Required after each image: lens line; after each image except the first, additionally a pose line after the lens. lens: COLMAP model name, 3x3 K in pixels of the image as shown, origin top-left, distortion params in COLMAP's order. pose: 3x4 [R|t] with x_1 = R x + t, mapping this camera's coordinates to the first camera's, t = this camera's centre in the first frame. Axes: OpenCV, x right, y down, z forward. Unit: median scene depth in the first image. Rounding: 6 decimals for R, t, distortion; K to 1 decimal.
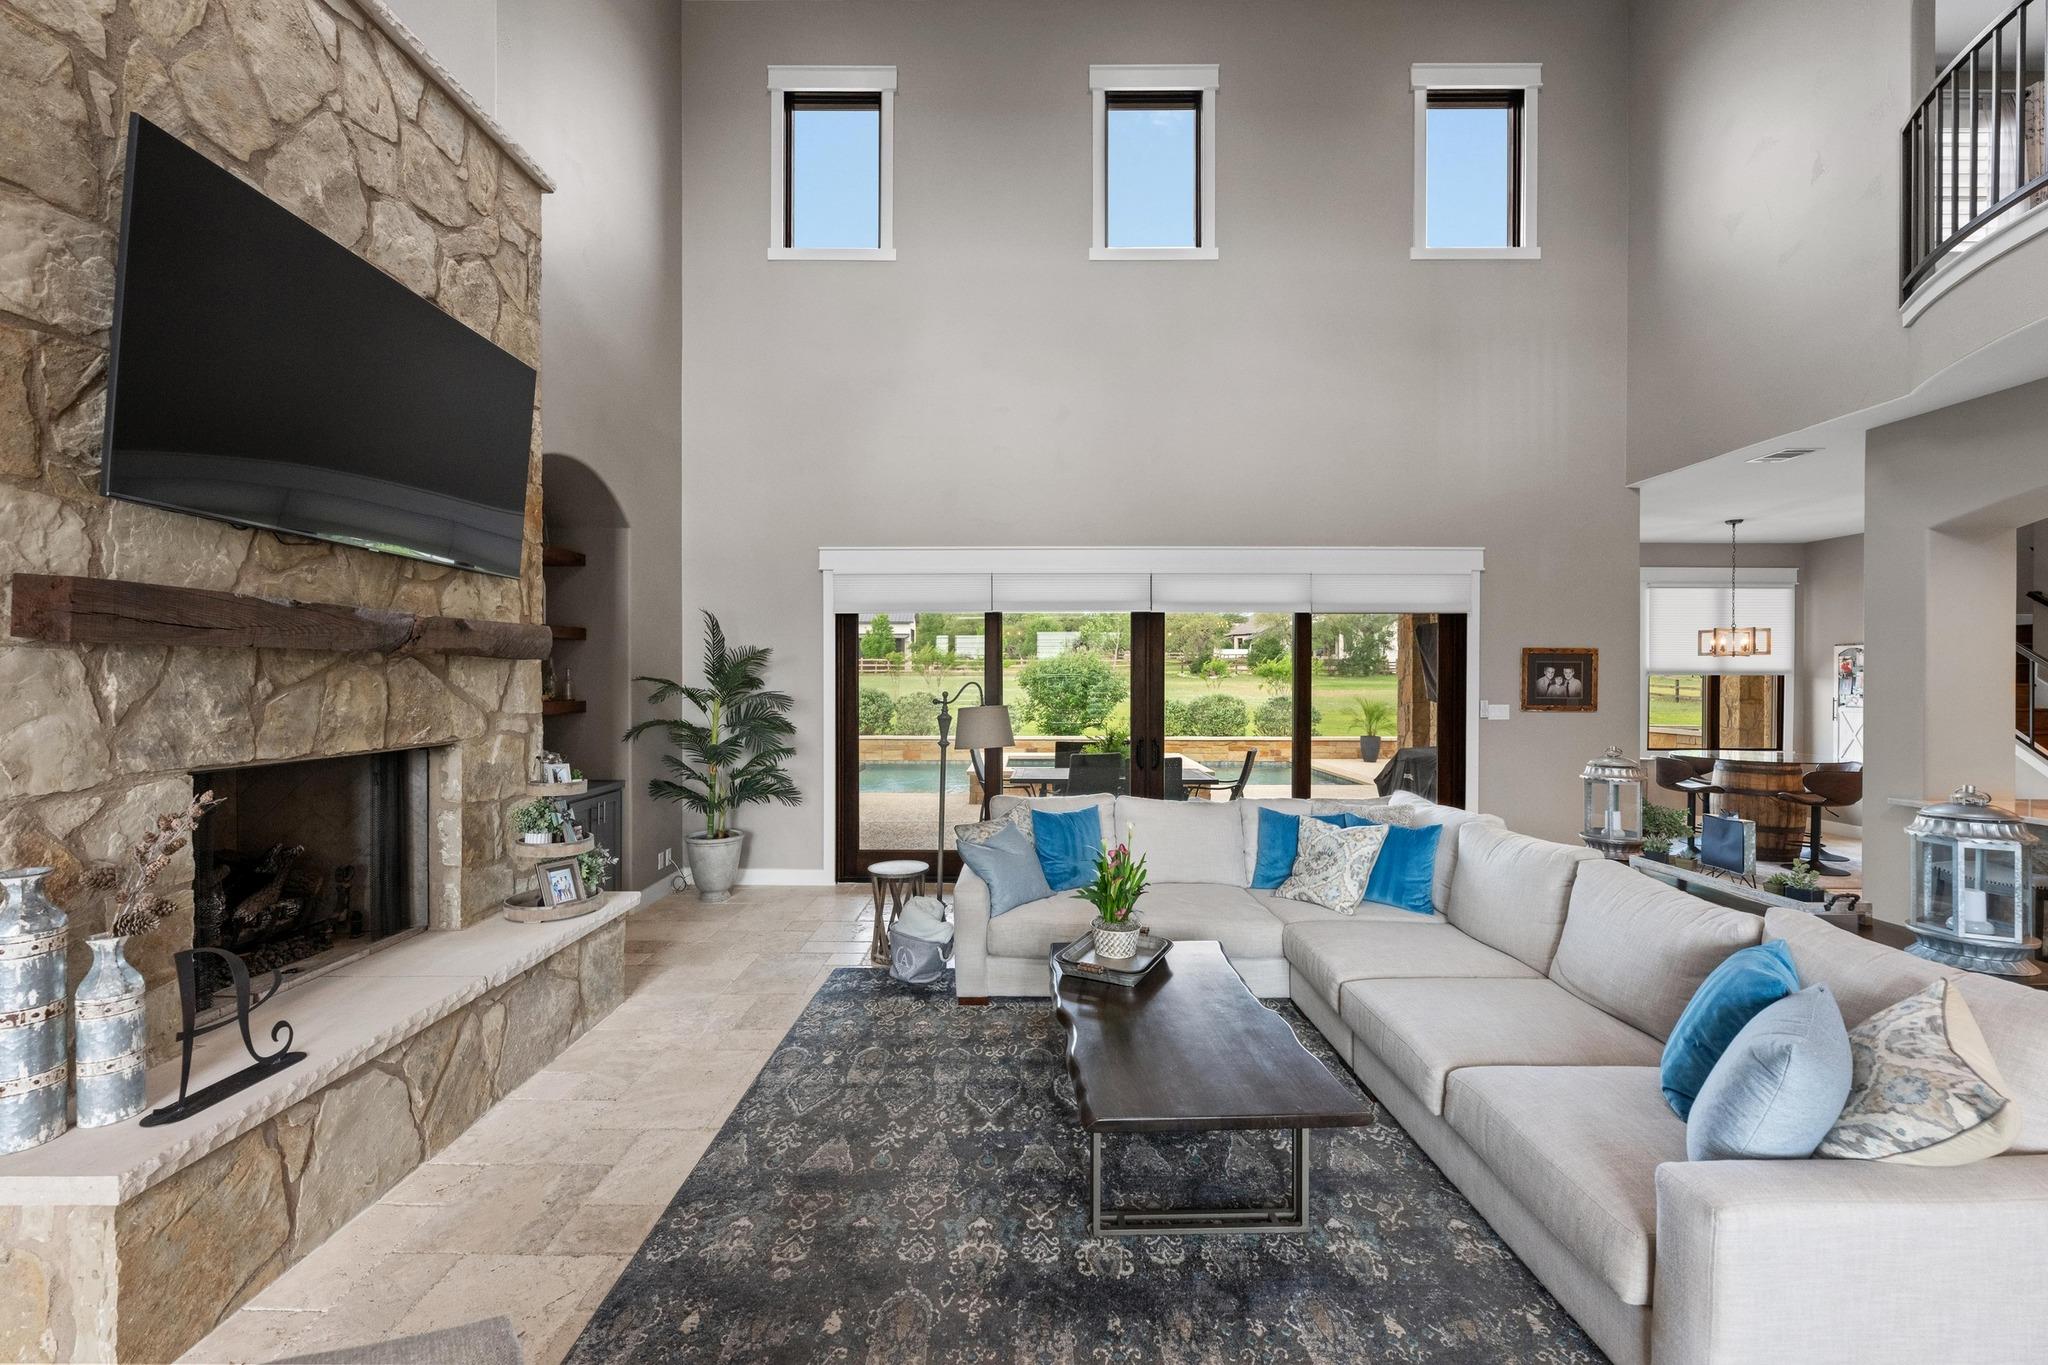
lens RADIAL K [[807.6, 0, 1023.5], [0, 807.6, 682.6], [0, 0, 1]] dist [-0.002183, -0.000241]
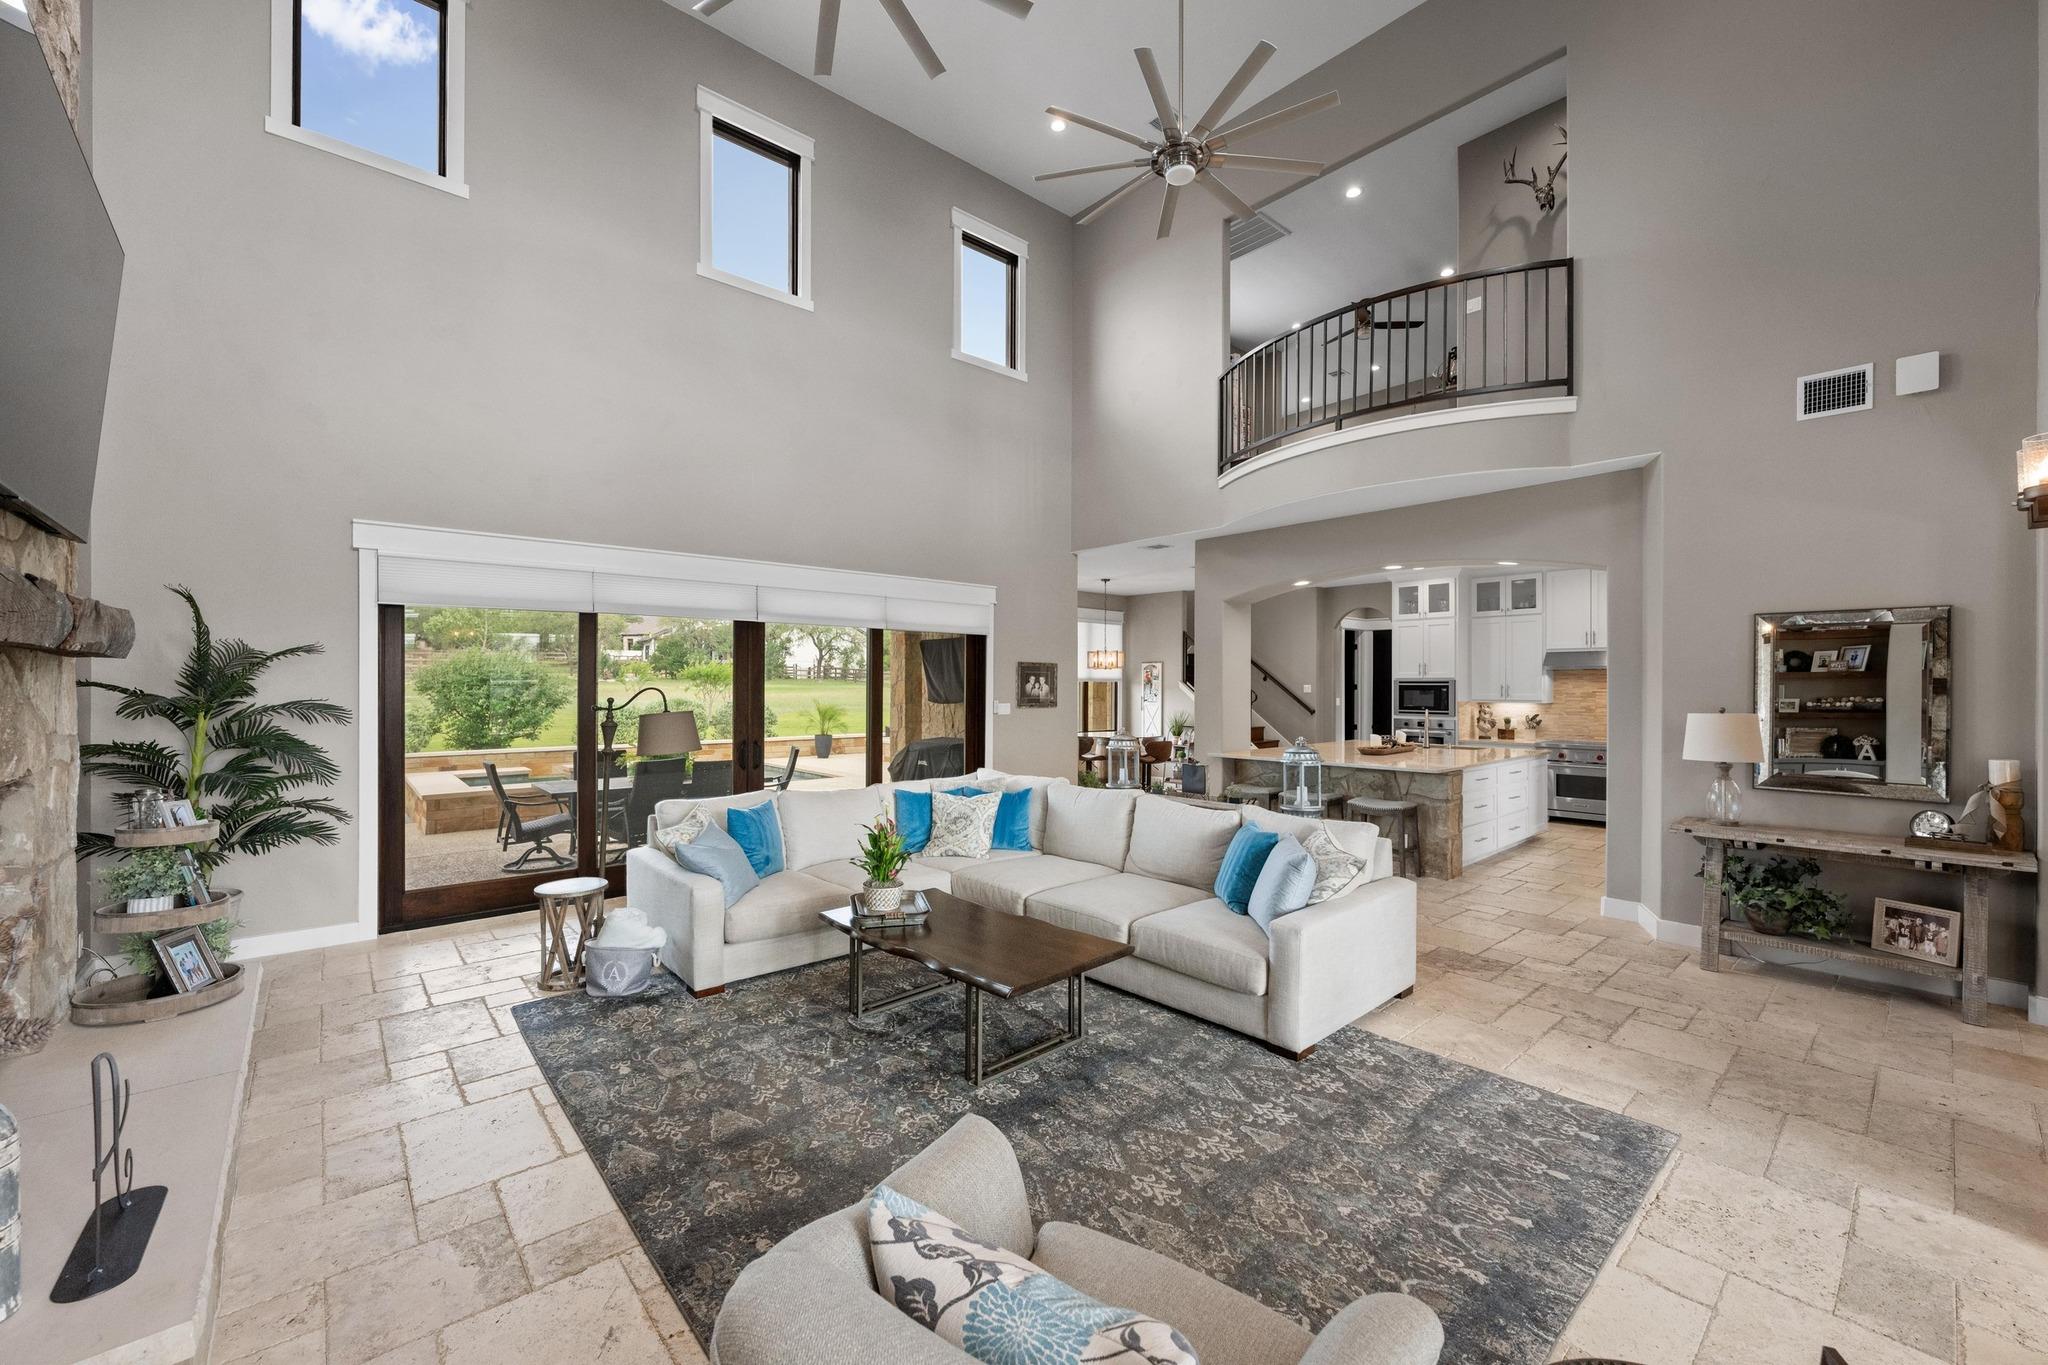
lens RADIAL K [[807.6, 0, 1018.8], [0, 807.6, 684.7], [0, 0, 1]] dist [-0.002183, -0.000241]
pose [[0.751957, 0.000031, 0.659212, -0.472190], [0.001177, 0.999998, -0.001389, -0.003446], [-0.659211, 0.001821, 0.751956, -0.058050]]
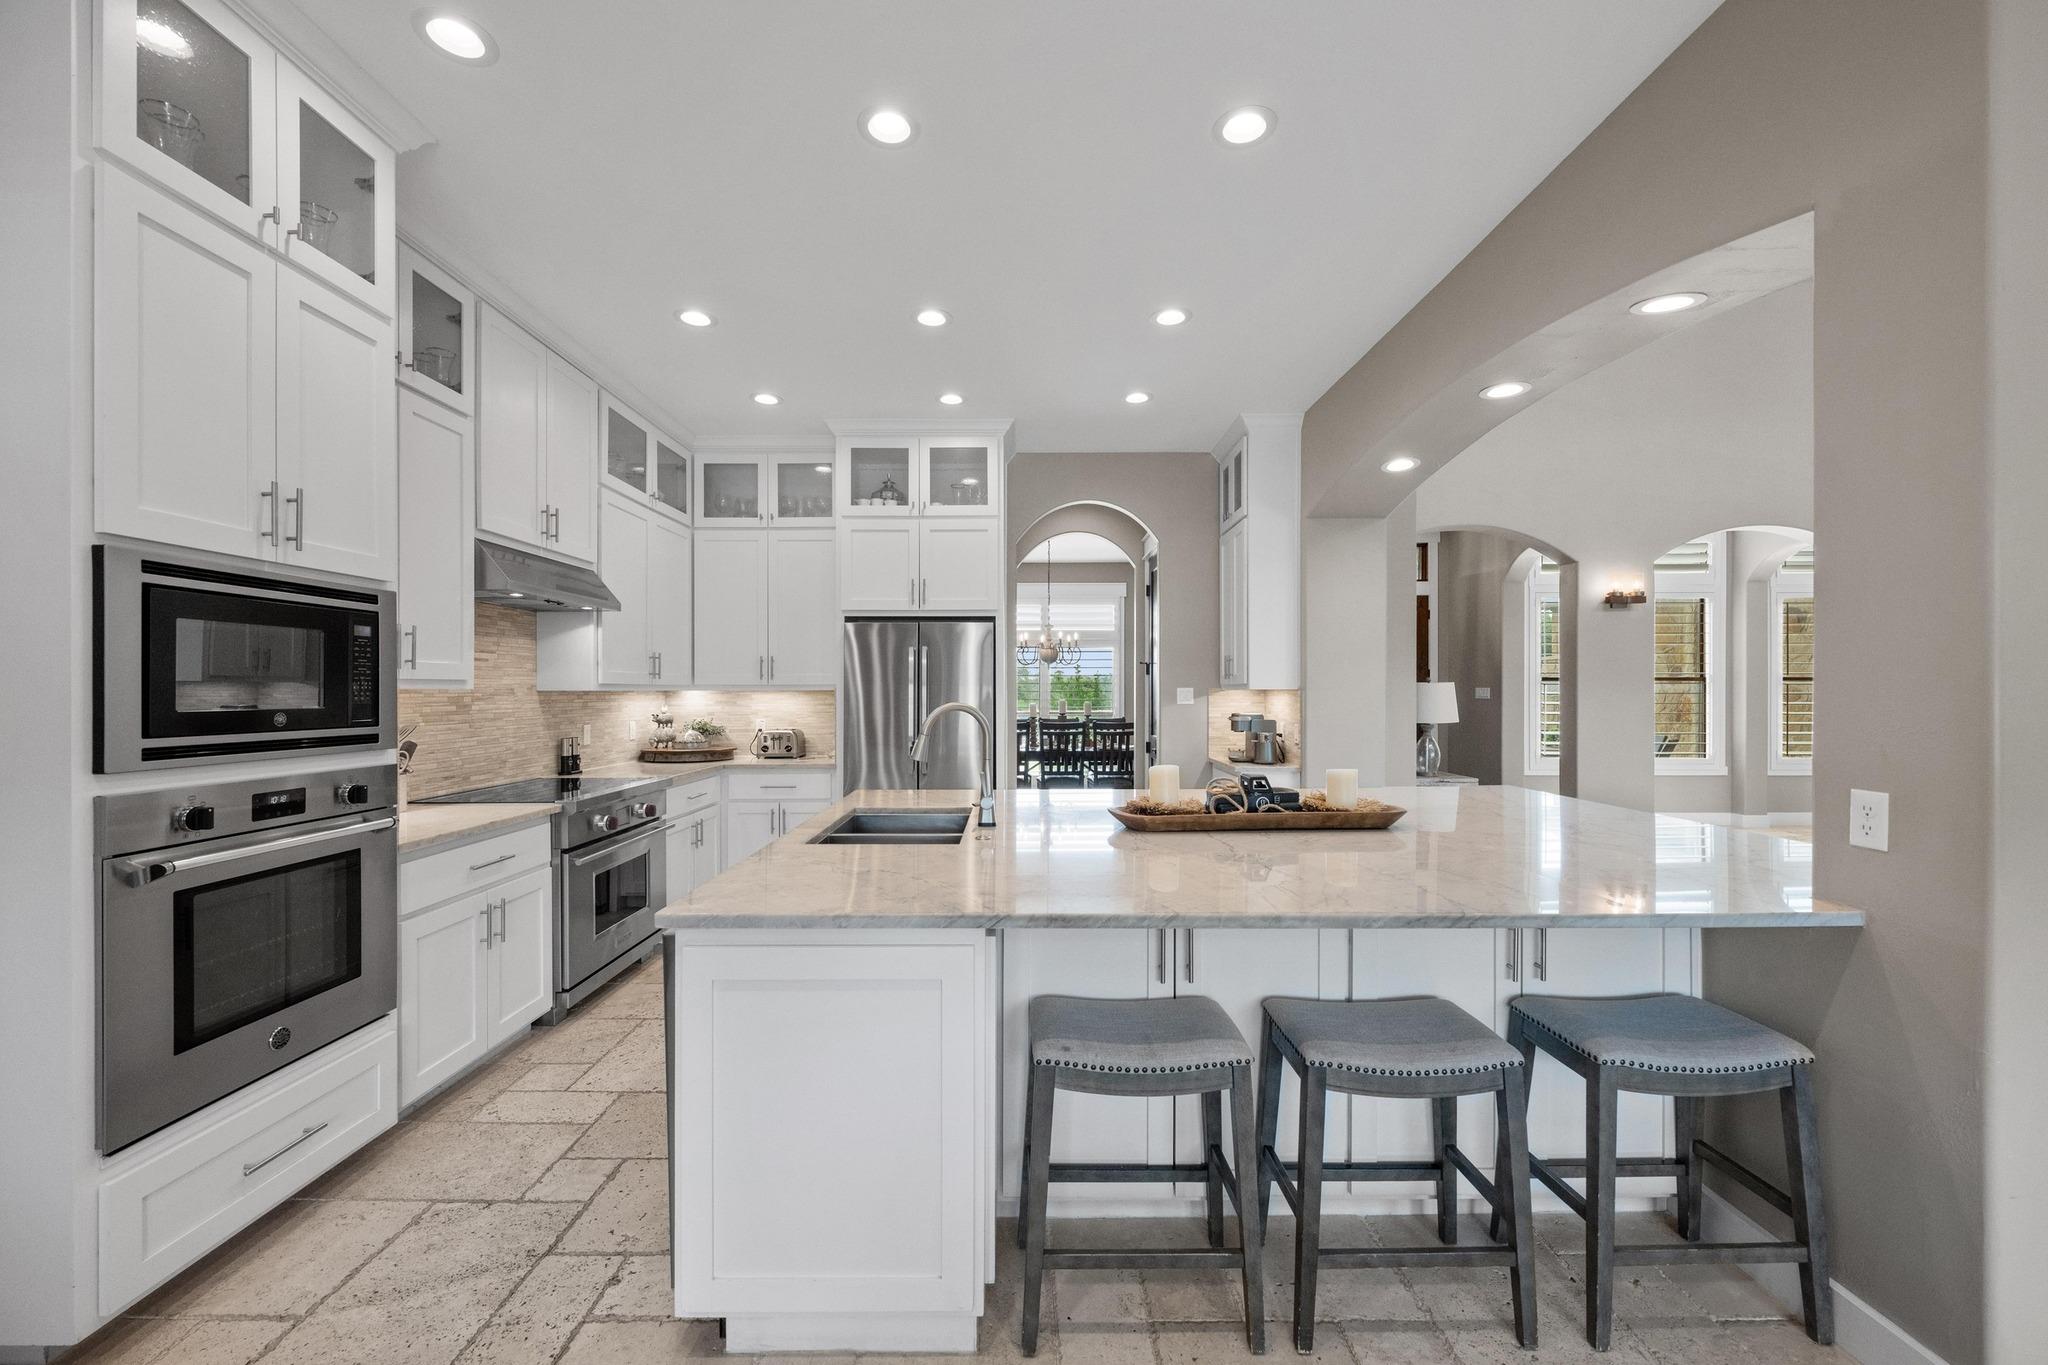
lens RADIAL K [[807.6, 0, 1017.4], [0, 807.6, 694.2], [0, 0, 1]] dist [-0.002183, -0.000241]
pose [[-0.999871, -0.003218, -0.015752, 1.939824], [-0.003296, 0.999982, 0.004921, 0.053938], [0.015736, 0.004972, -0.999864, 1.655732]]
